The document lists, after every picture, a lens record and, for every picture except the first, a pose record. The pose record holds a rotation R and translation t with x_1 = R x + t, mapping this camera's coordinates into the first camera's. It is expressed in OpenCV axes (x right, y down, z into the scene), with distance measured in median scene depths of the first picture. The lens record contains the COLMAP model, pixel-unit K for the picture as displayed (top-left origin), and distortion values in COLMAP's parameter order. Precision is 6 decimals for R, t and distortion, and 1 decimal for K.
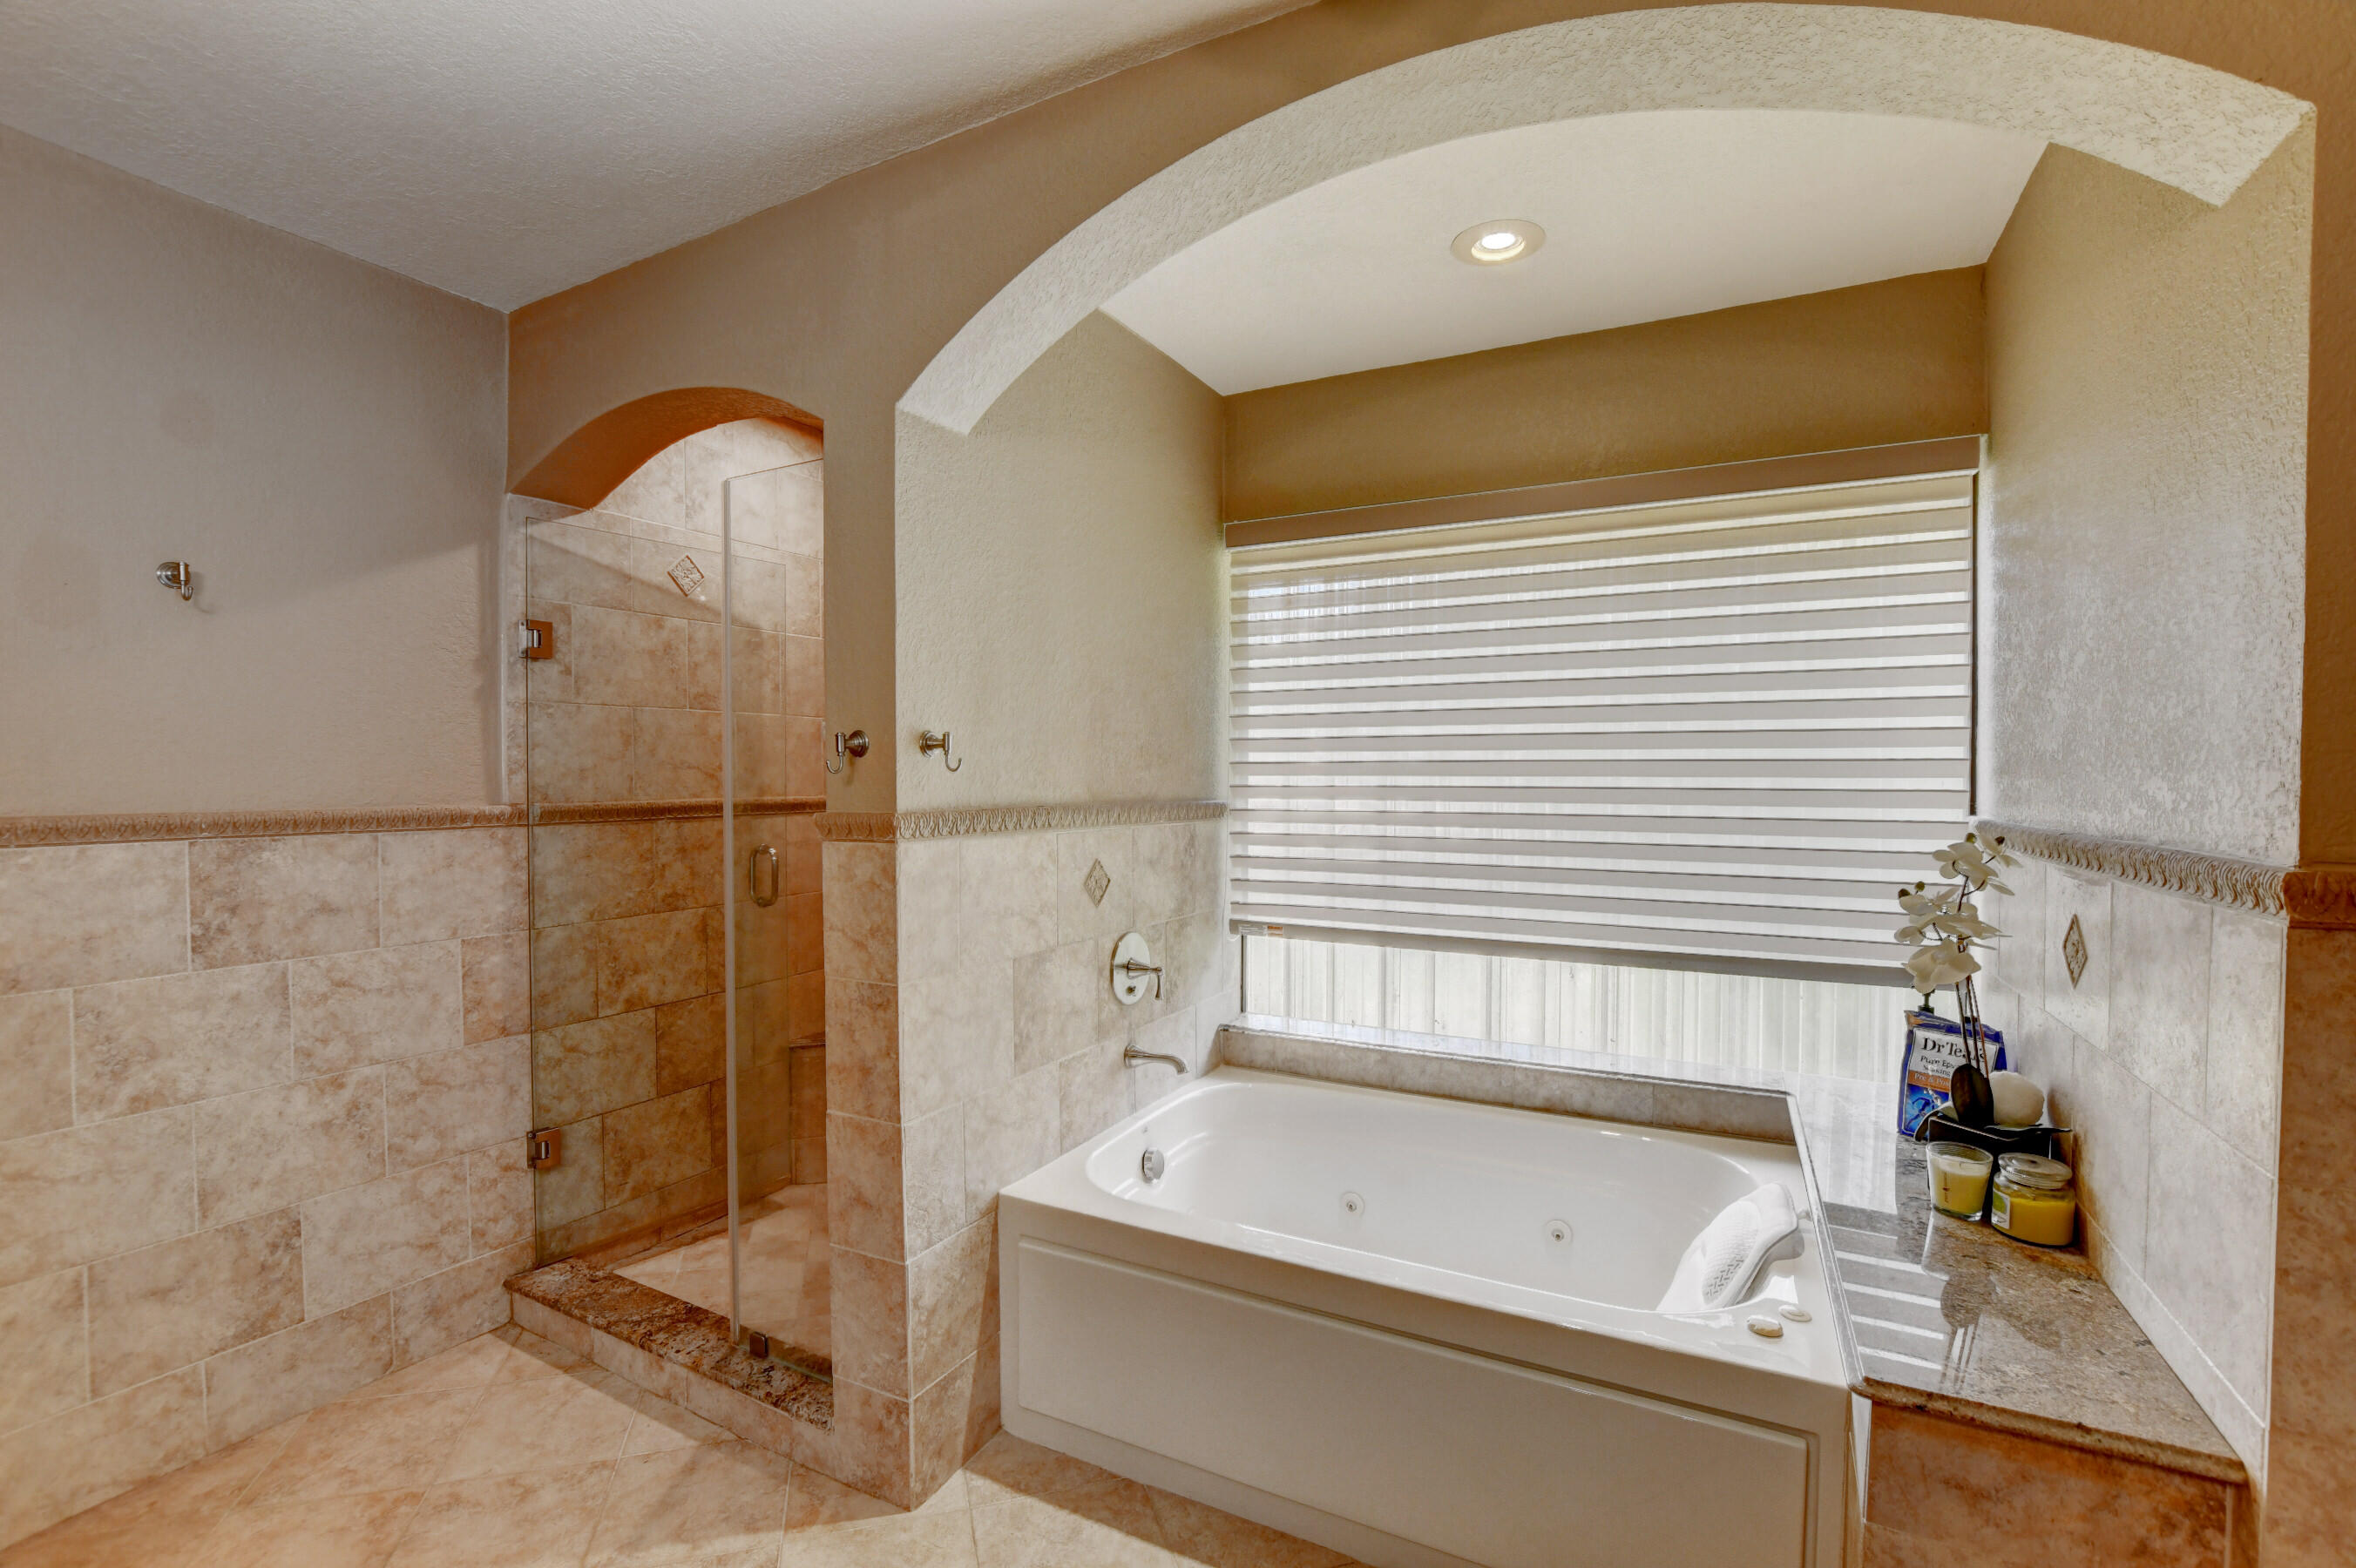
lens RADIAL K [[1035.3, 0, 1180.3], [0, 1035.3, 790.2], [0, 0, 1]] dist [-0.033602, 0.005087]
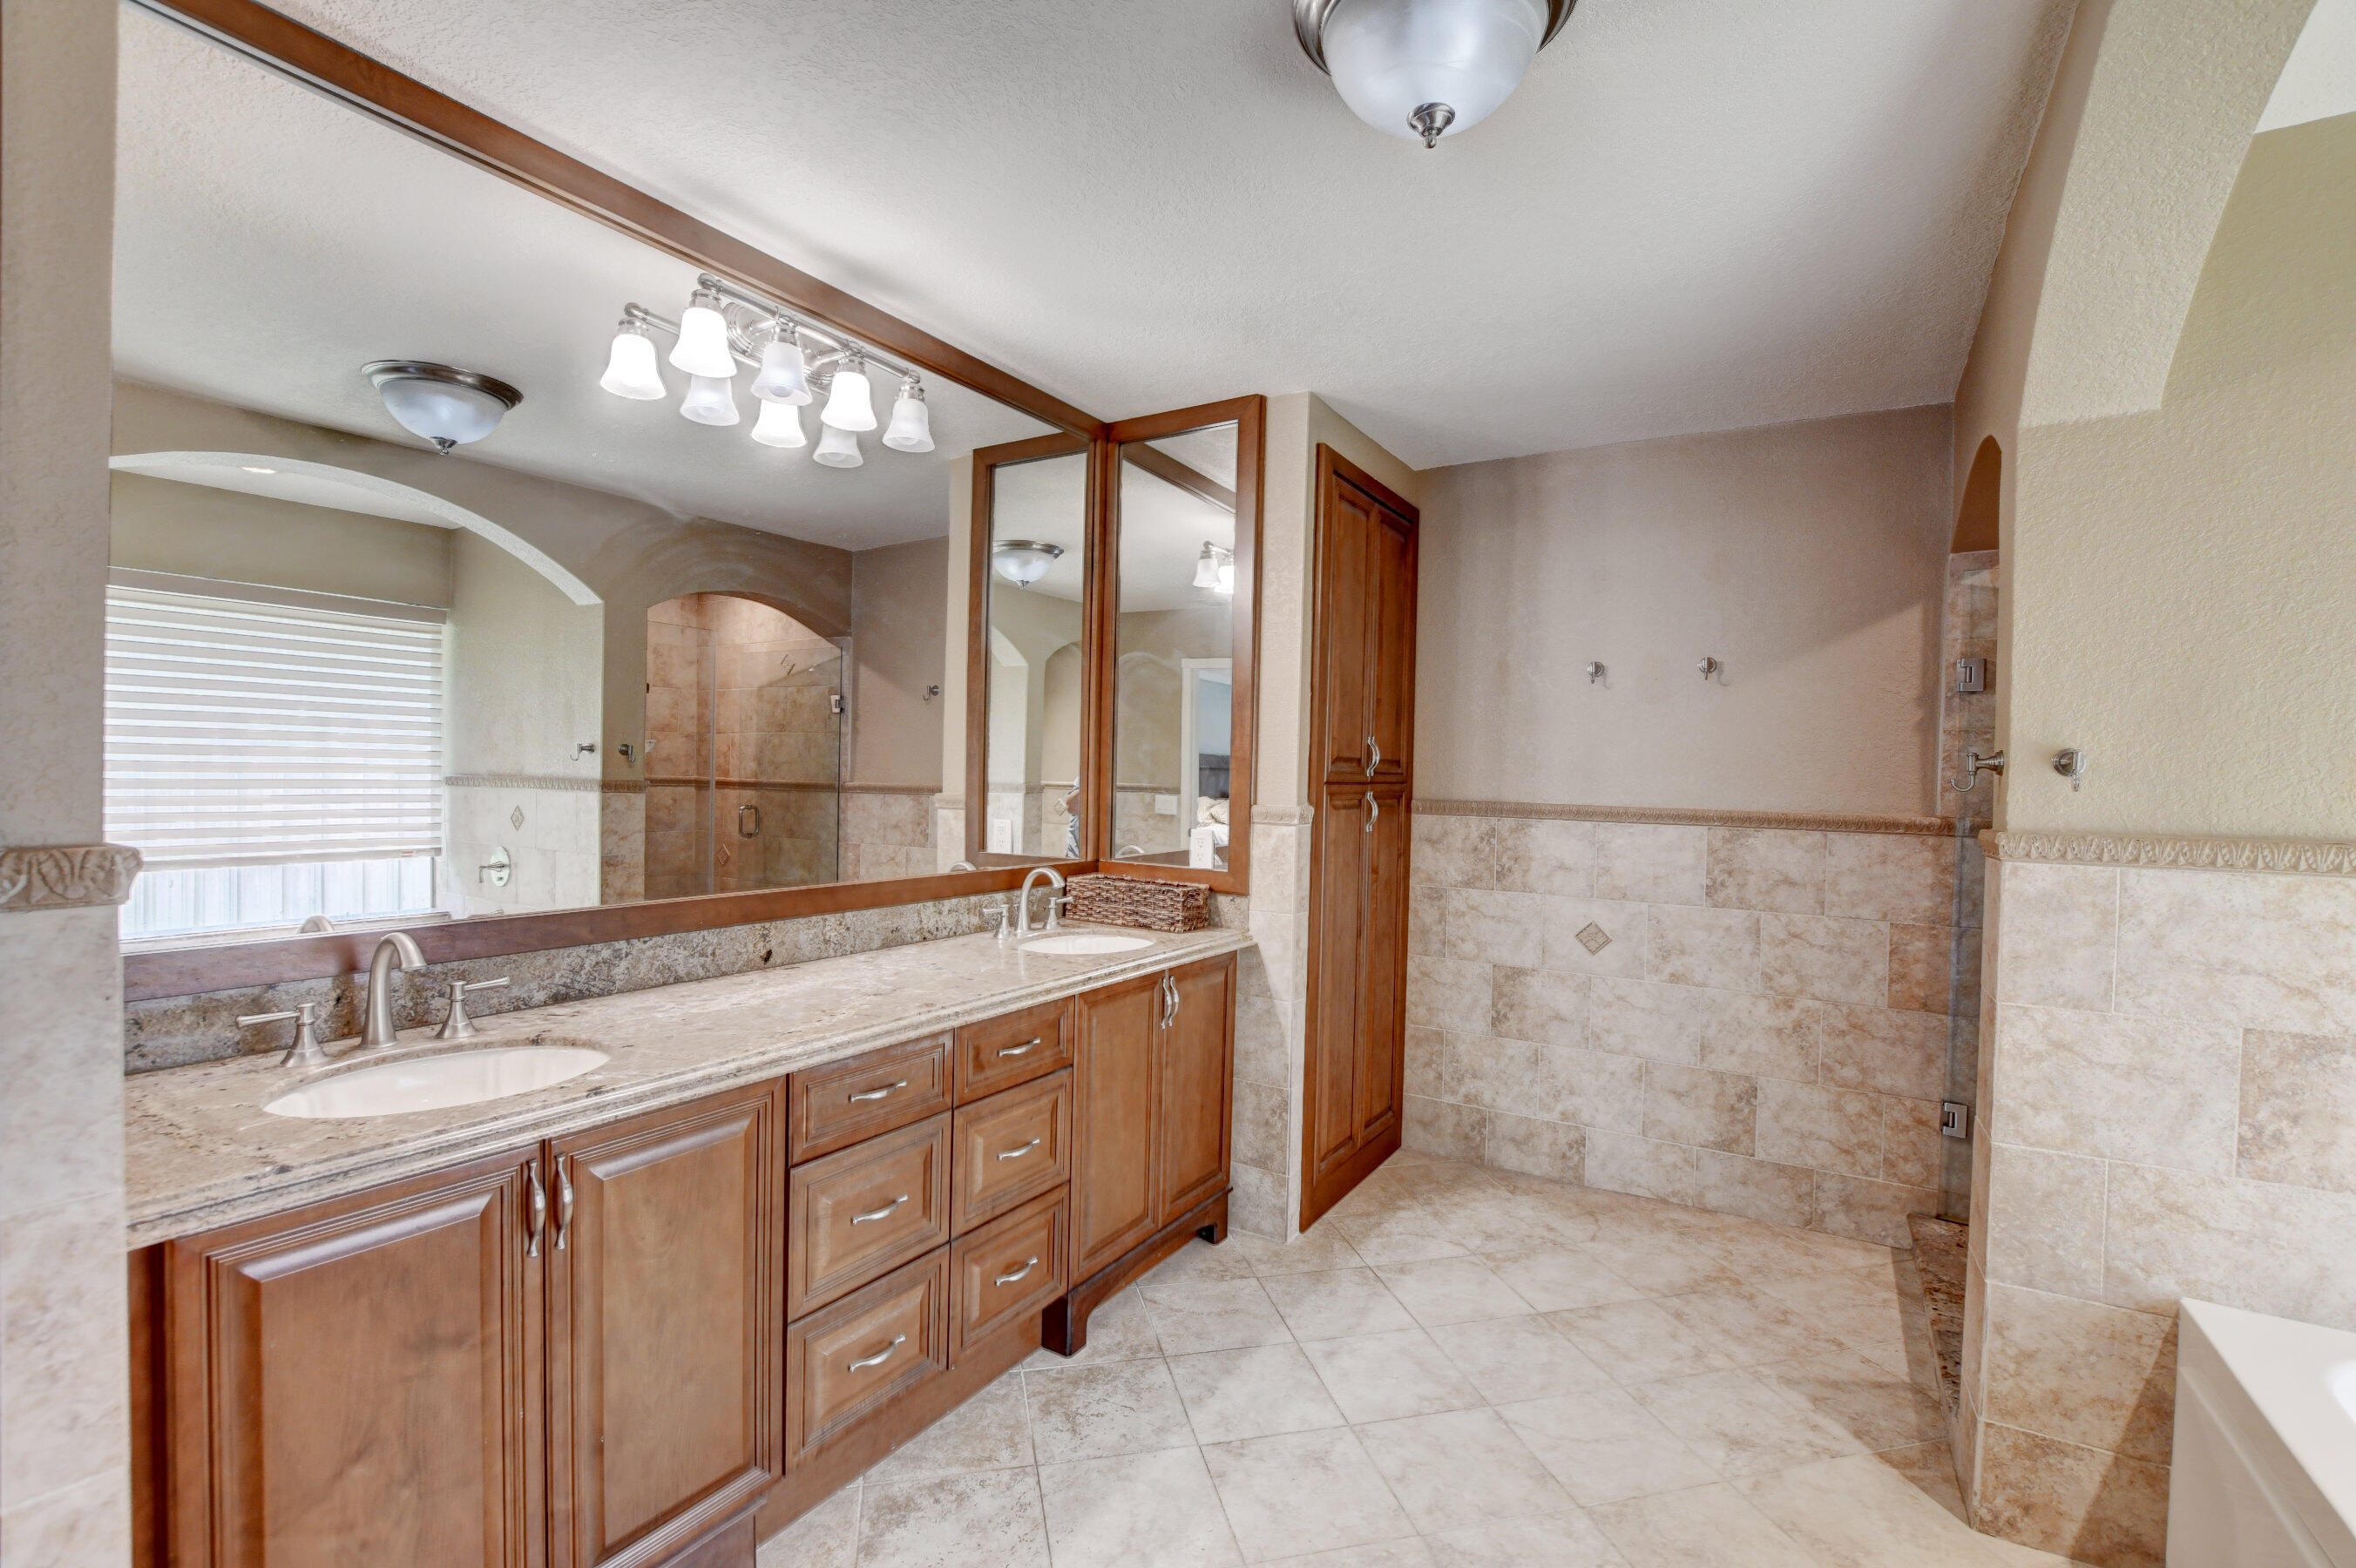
lens RADIAL K [[1035.3, 0, 1189.6], [0, 1035.3, 790.8], [0, 0, 1]] dist [-0.033602, 0.005087]
pose [[-0.055265, 0.012062, -0.998399, 0.648658], [-0.039318, 0.999125, 0.014247, 0.001128], [0.997697, 0.040042, -0.054743, 0.223932]]
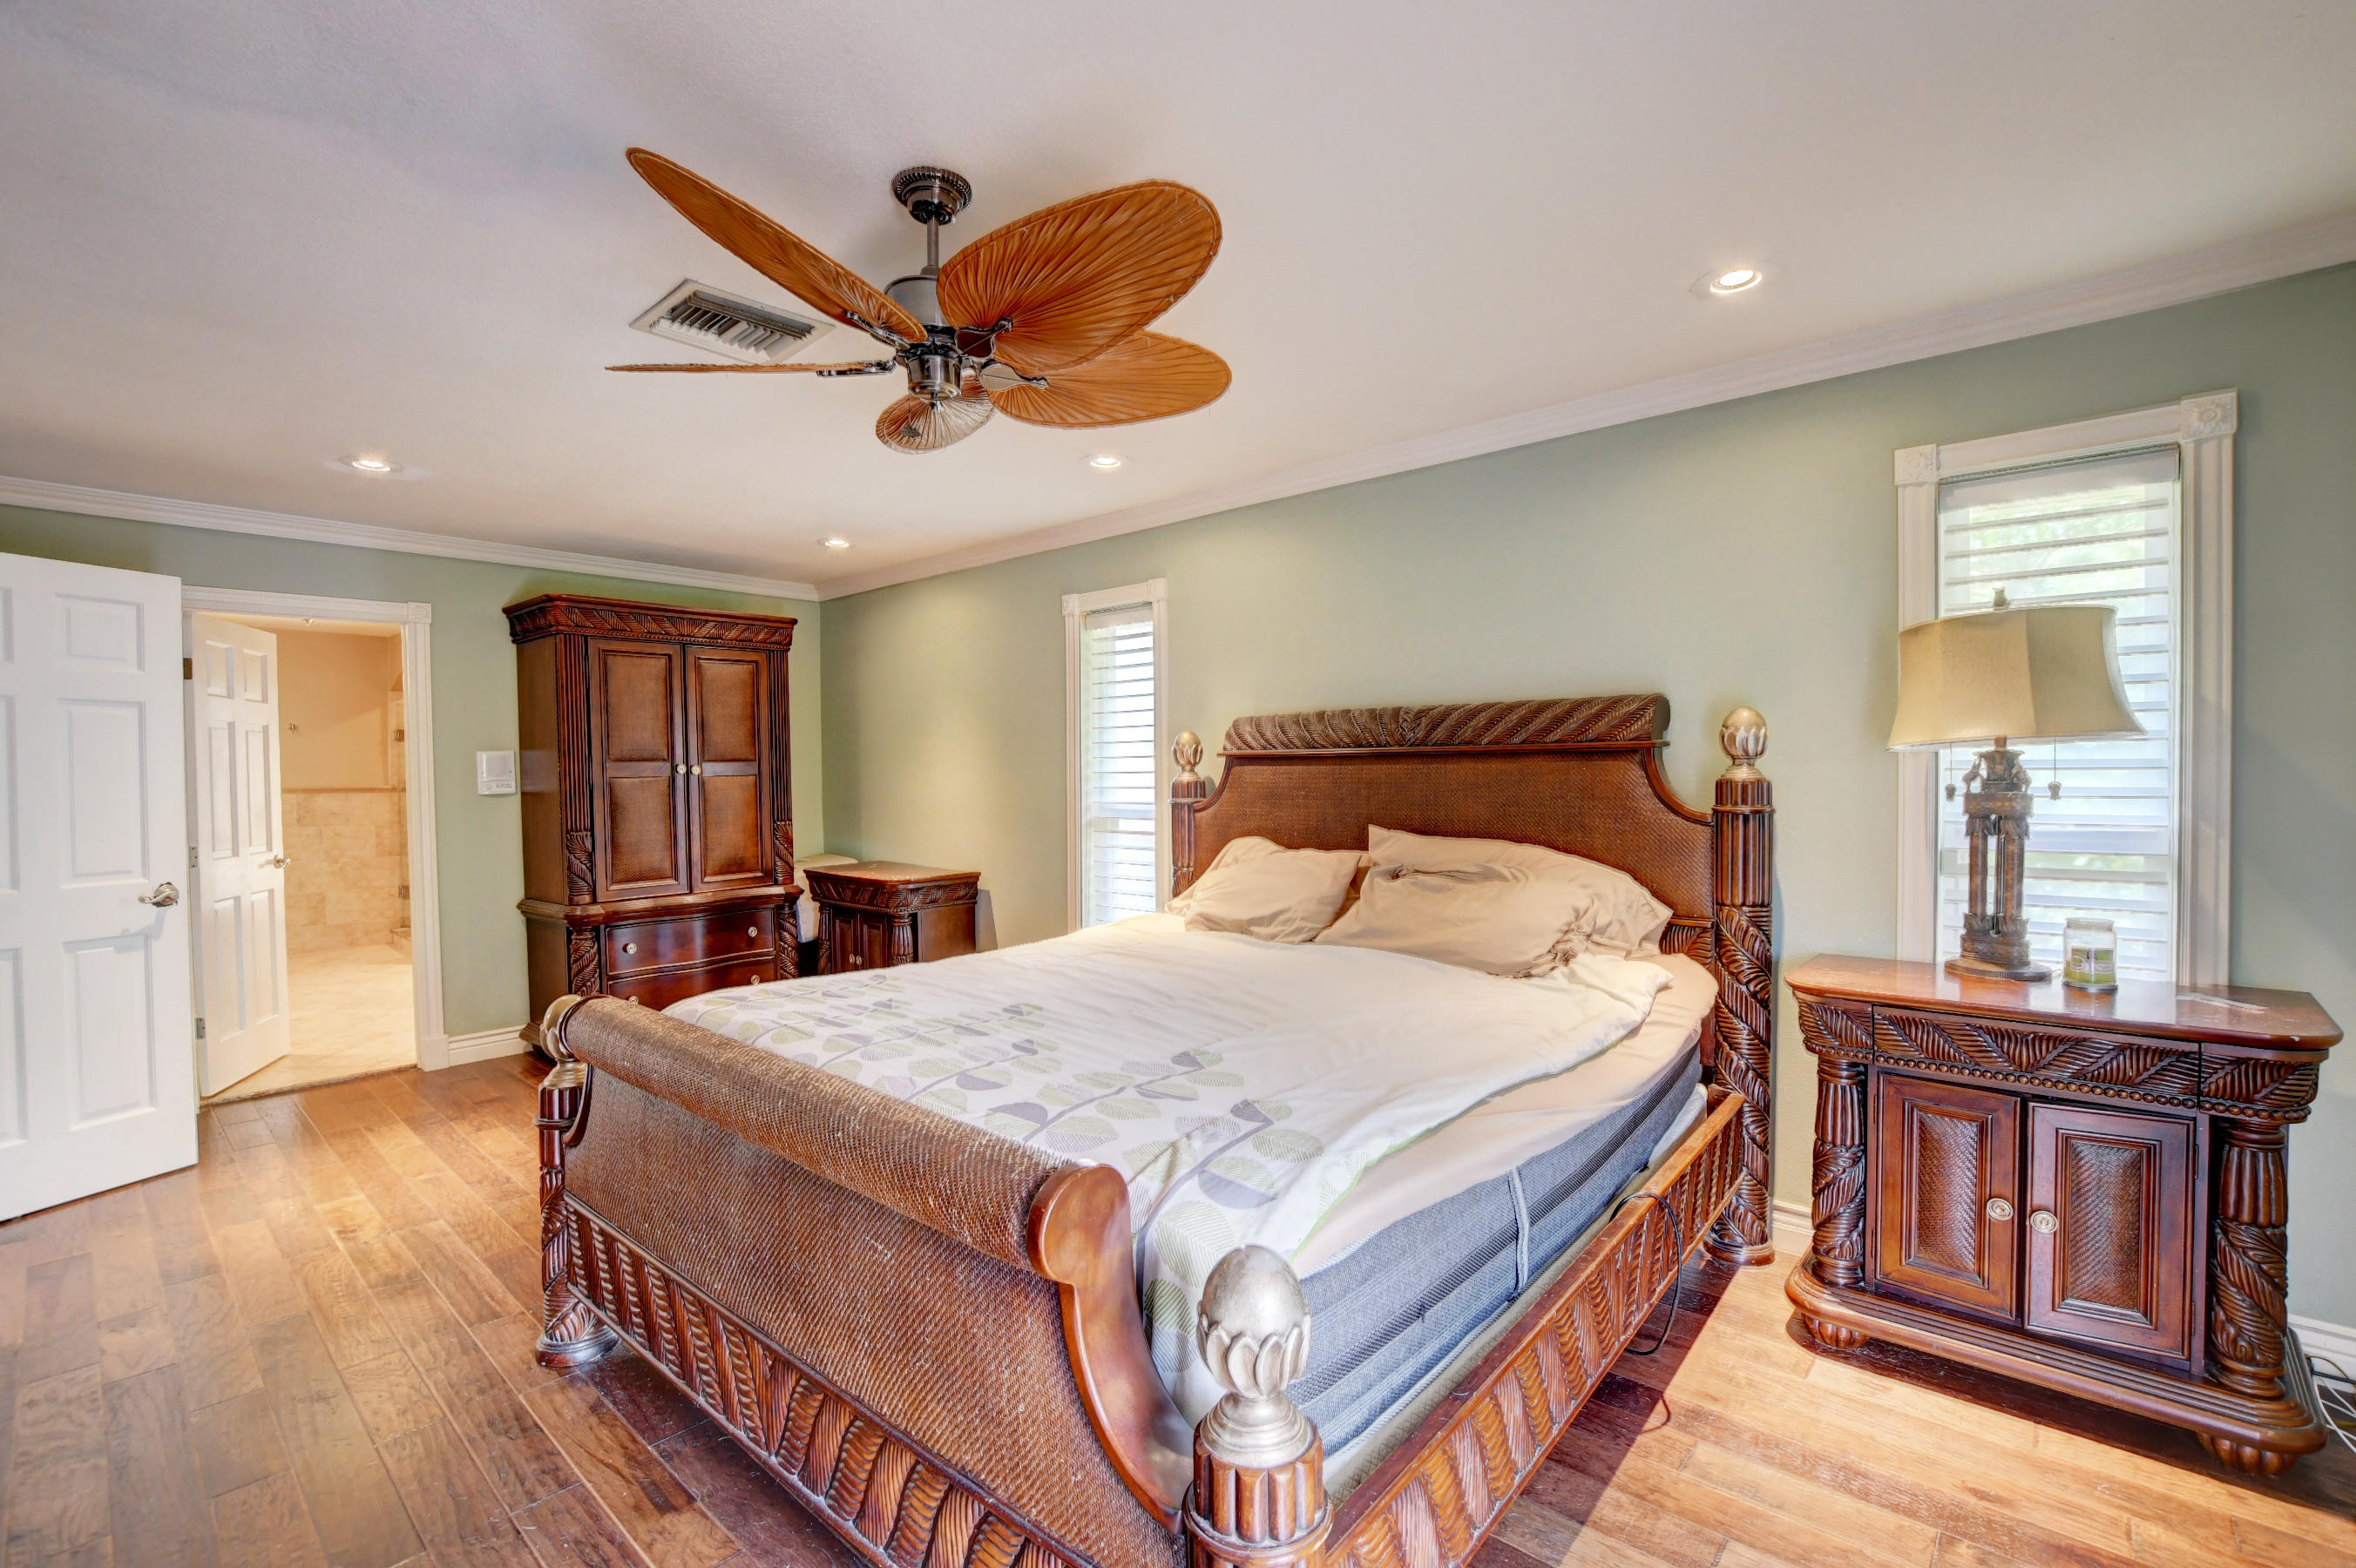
lens RADIAL K [[1035.3, 0, 1186.4], [0, 1035.3, 789.3], [0, 0, 1]] dist [-0.033602, 0.005087]
pose [[0.974383, -0.006633, -0.224795, 2.970586], [0.007910, 0.999957, 0.004781, 0.035586], [0.224754, -0.006437, 0.974394, -1.866661]]
